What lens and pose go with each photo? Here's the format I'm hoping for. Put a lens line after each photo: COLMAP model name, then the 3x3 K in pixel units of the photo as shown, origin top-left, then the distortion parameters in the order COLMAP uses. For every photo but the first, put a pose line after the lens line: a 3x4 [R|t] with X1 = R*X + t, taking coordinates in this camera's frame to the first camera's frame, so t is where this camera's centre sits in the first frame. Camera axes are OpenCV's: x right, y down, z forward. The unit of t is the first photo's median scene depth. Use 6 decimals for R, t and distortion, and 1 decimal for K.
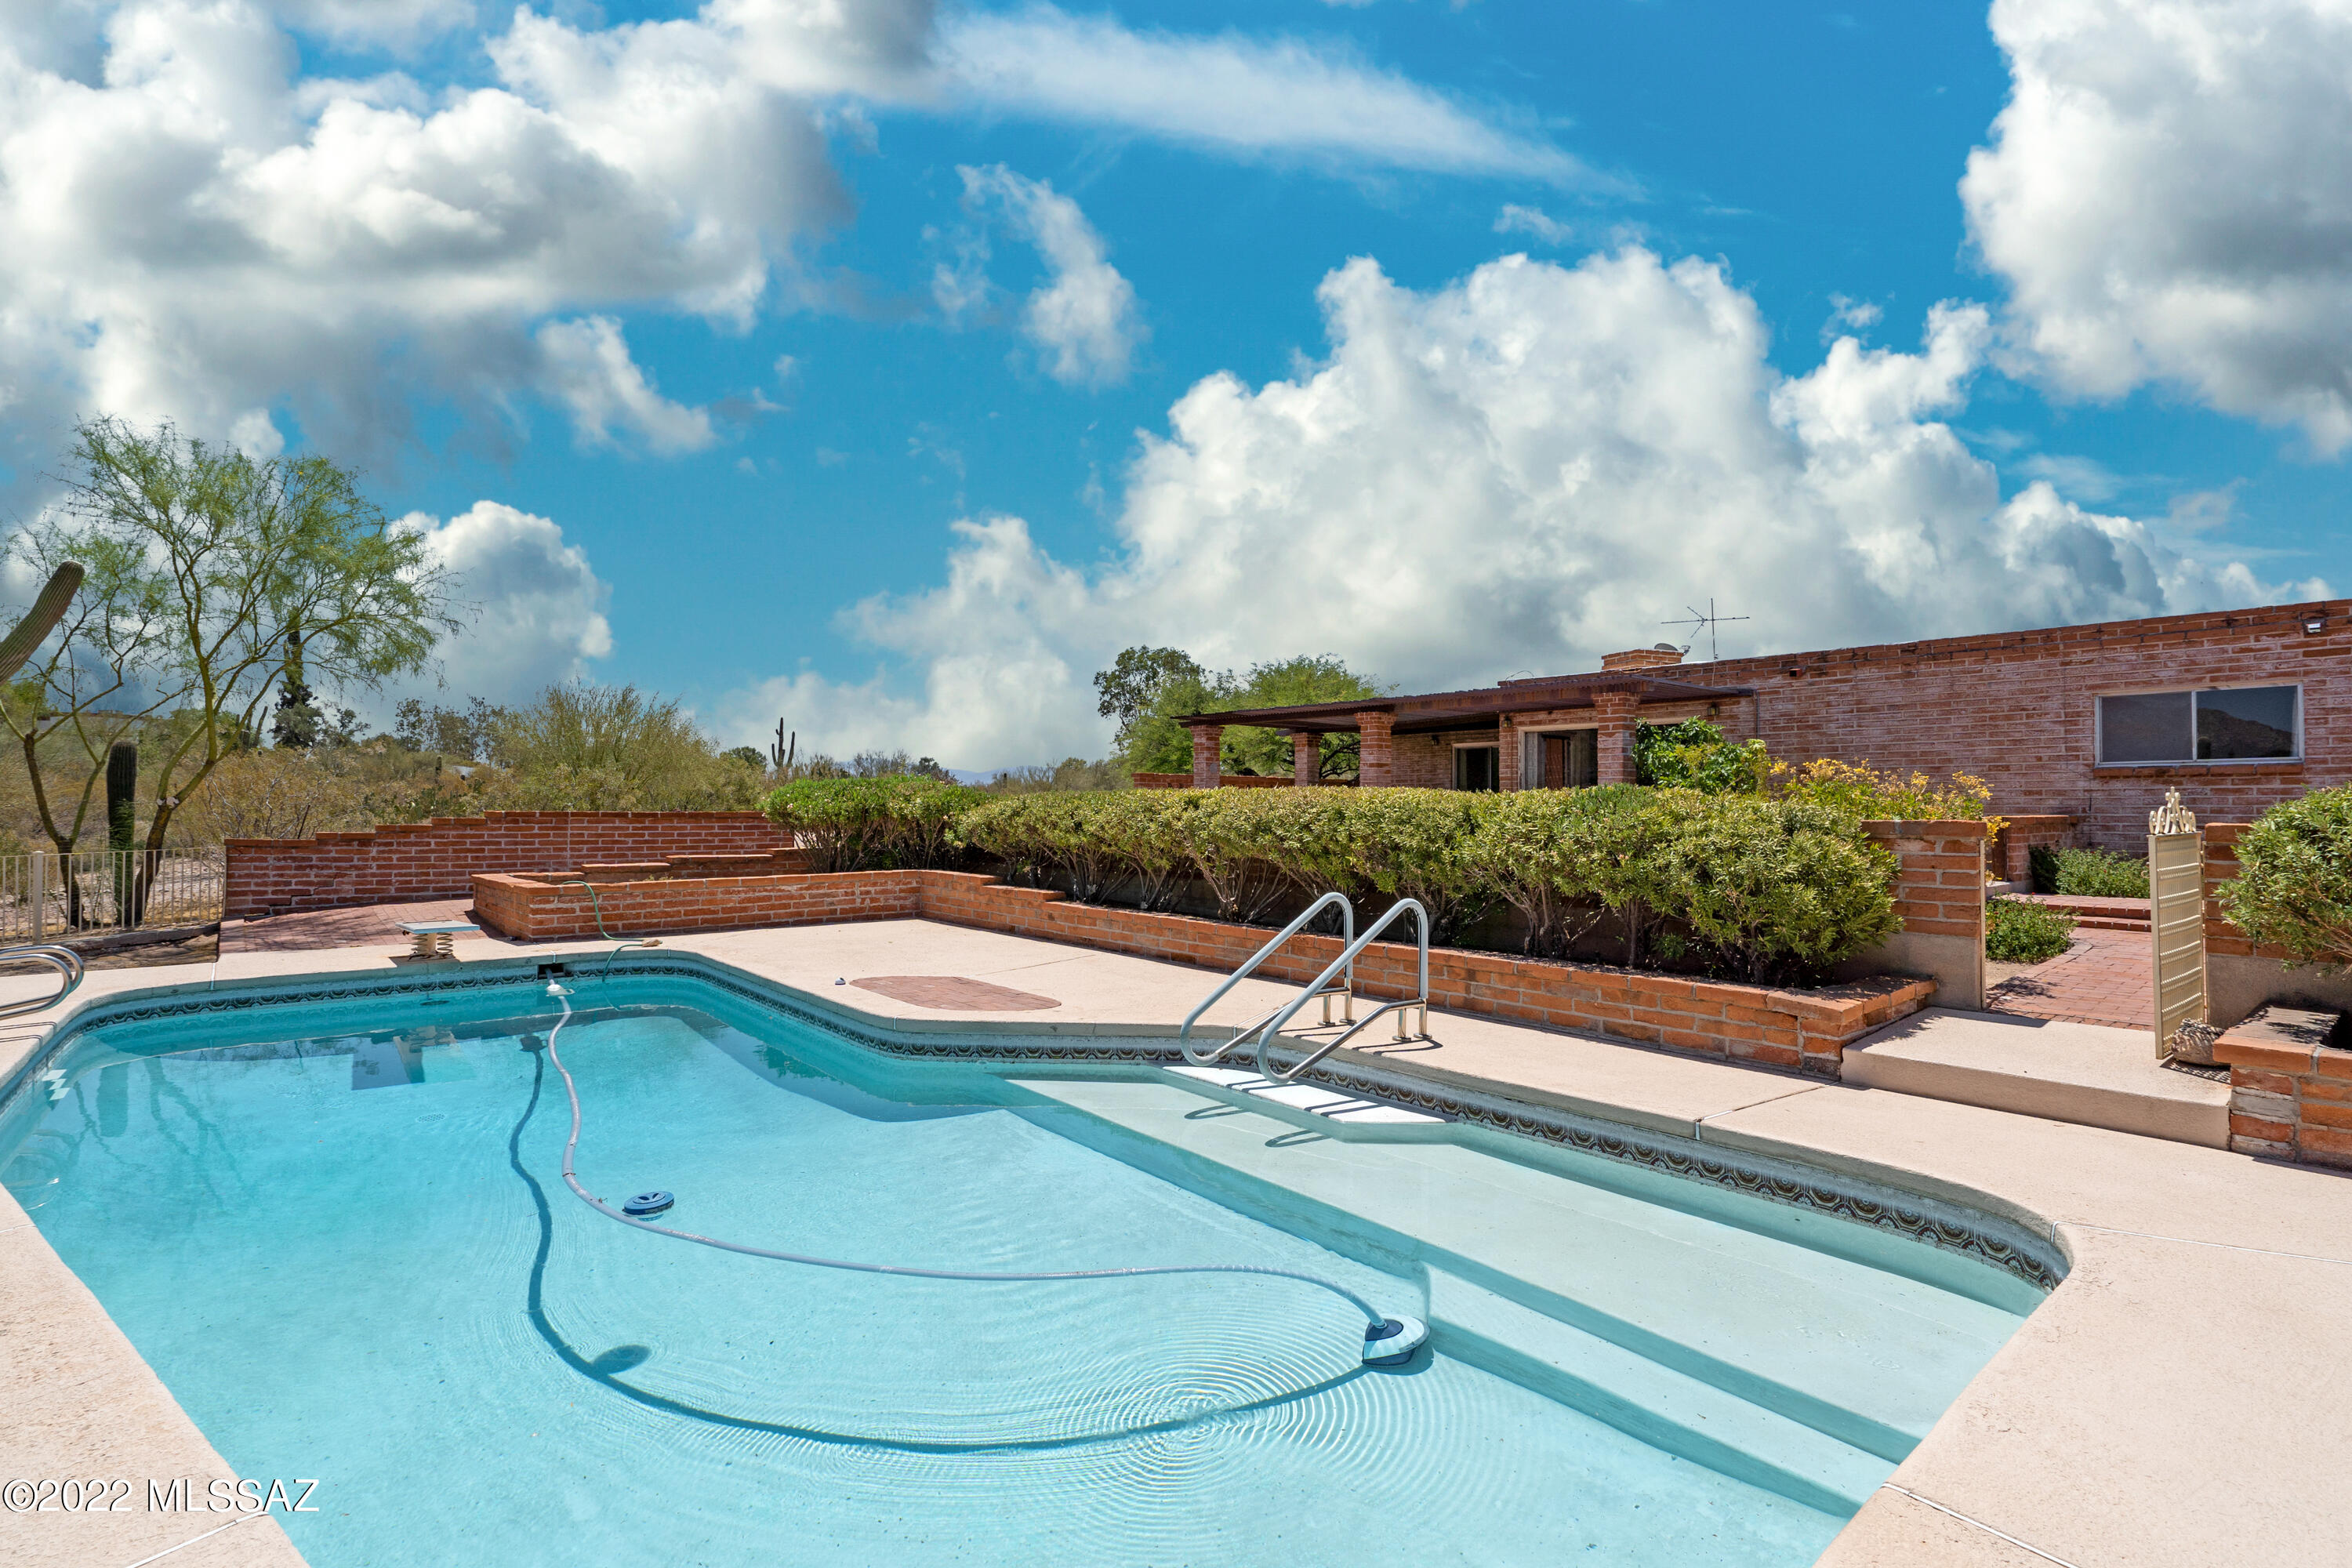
lens RADIAL K [[1078.8, 0, 1180.6], [0, 1078.8, 780.4], [0, 0, 1]] dist [-0.002749, -0.000381]
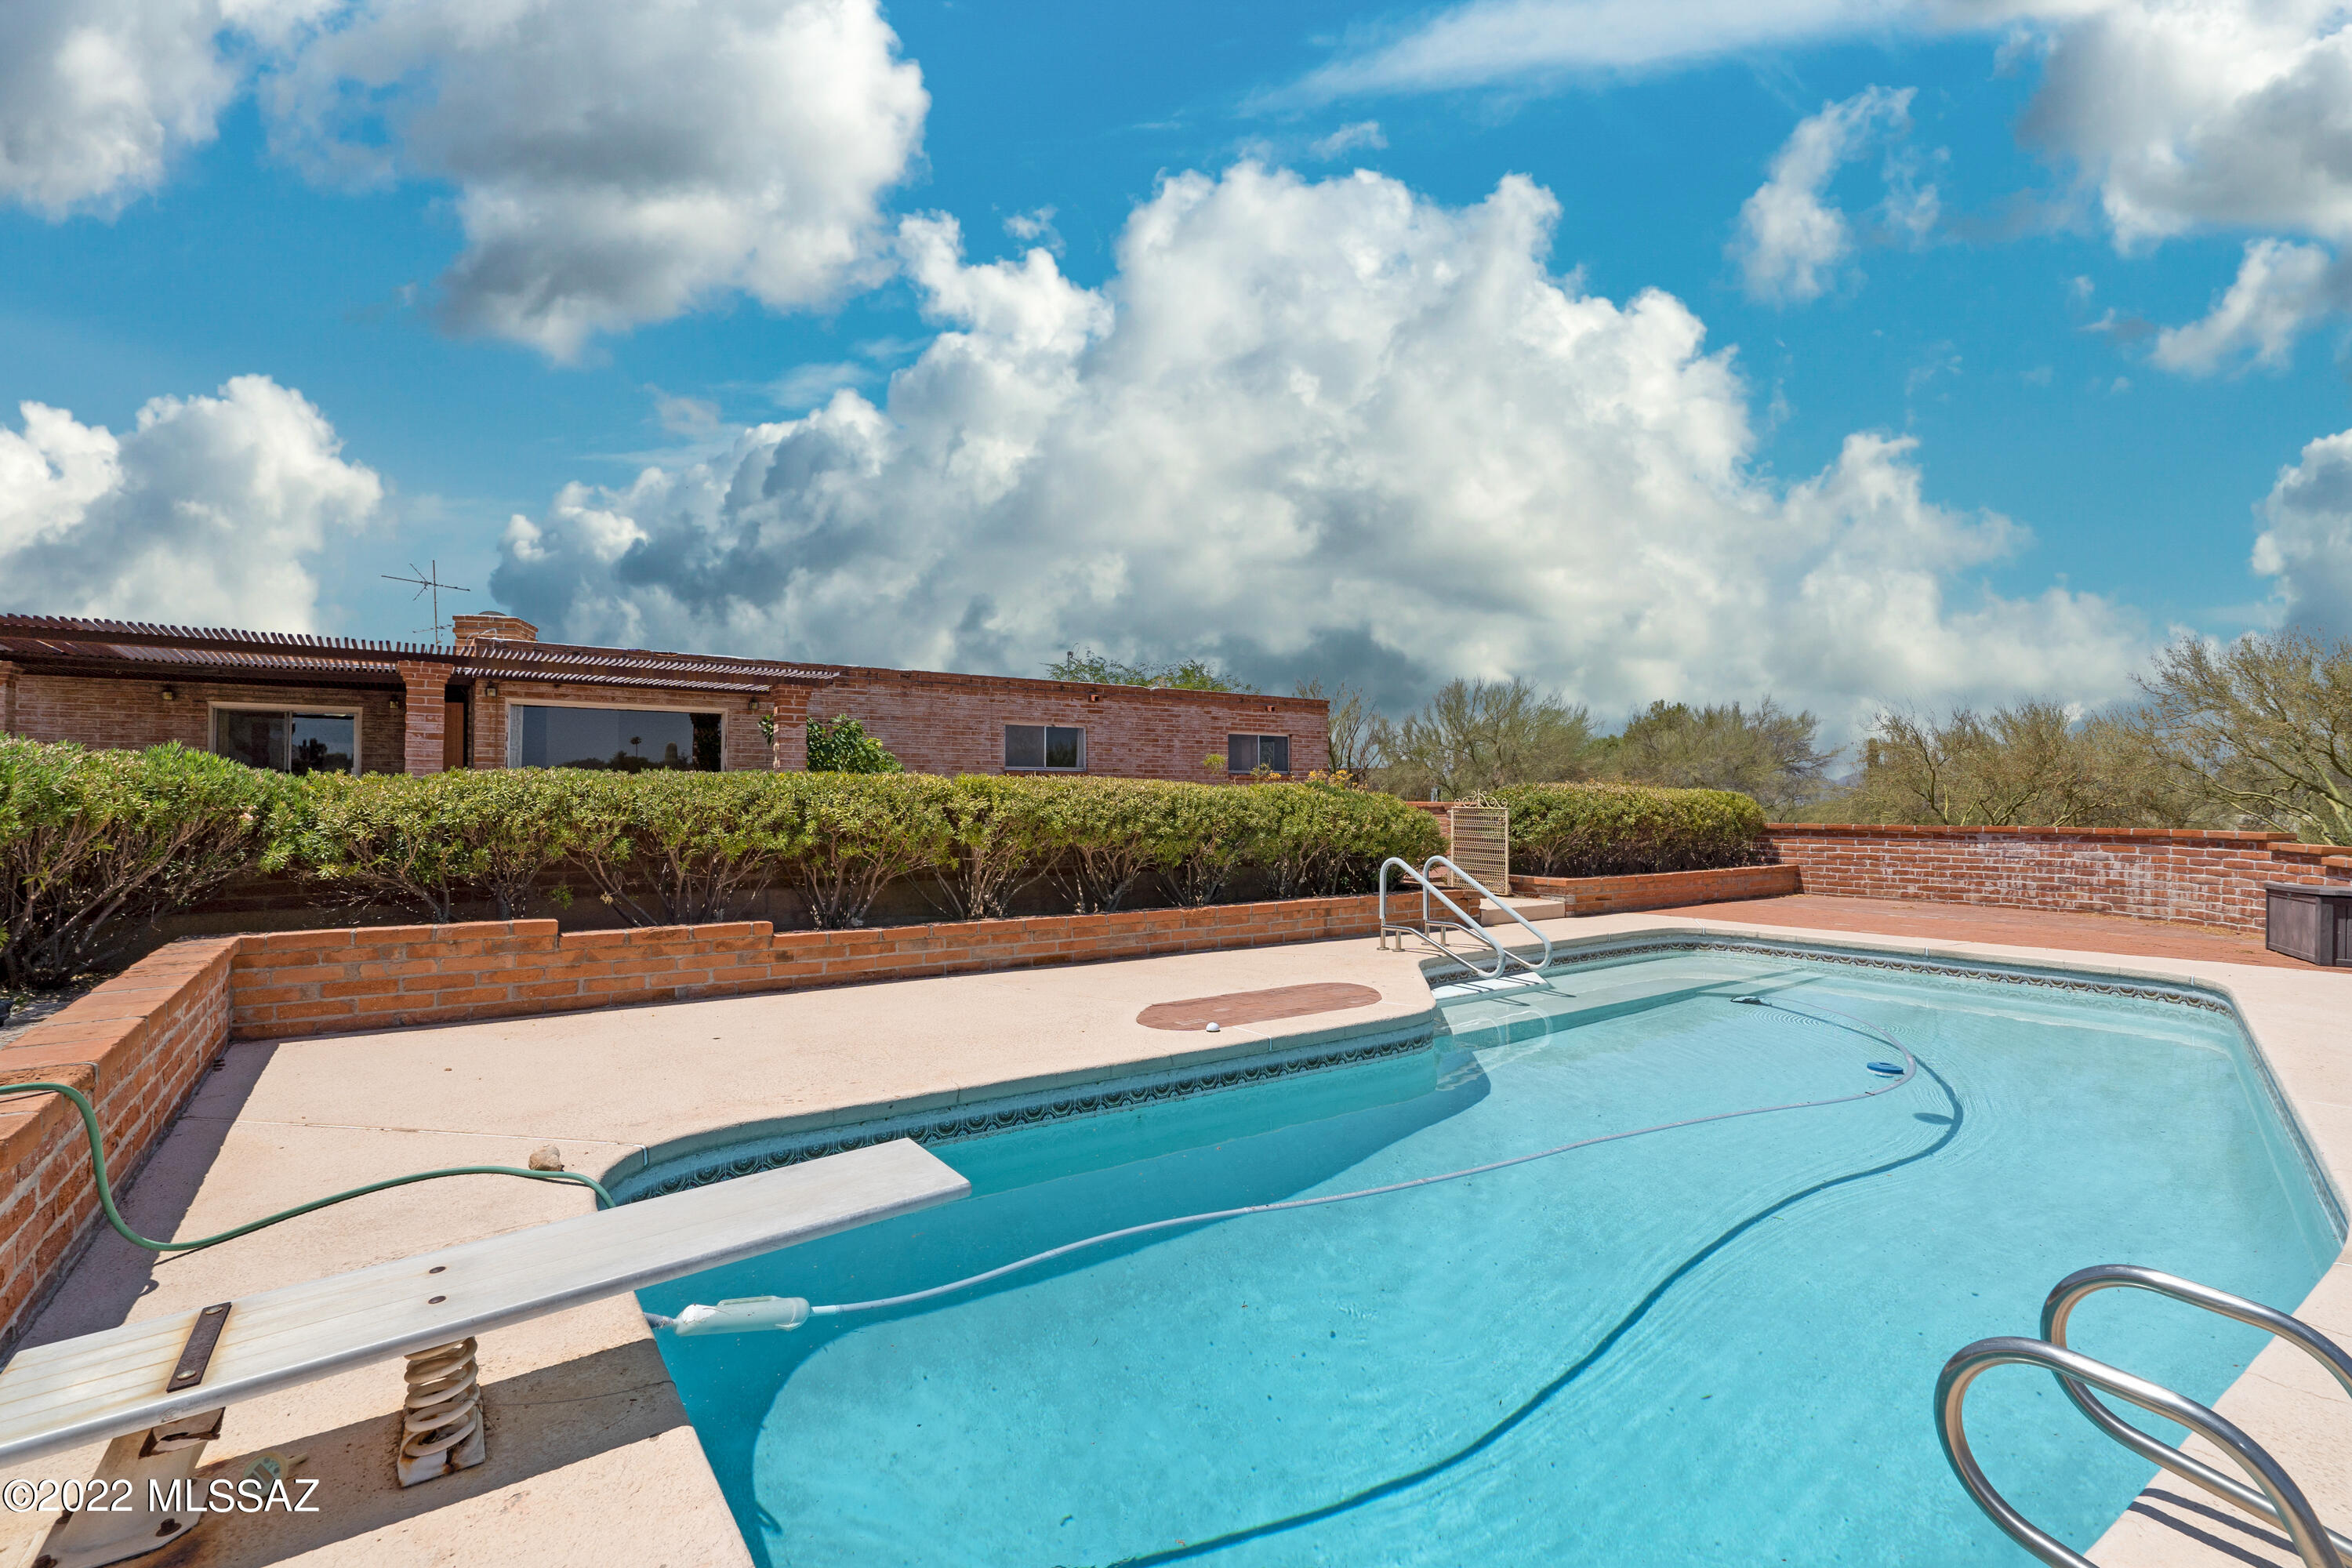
lens RADIAL K [[1078.8, 0, 1180.6], [0, 1078.8, 780.4], [0, 0, 1]] dist [-0.002749, -0.000381]
pose [[0.096590, 0.014830, 0.995214, -0.639774], [-0.026138, 0.999582, -0.012358, 0.014873], [-0.994981, -0.024820, 0.096937, 0.570787]]
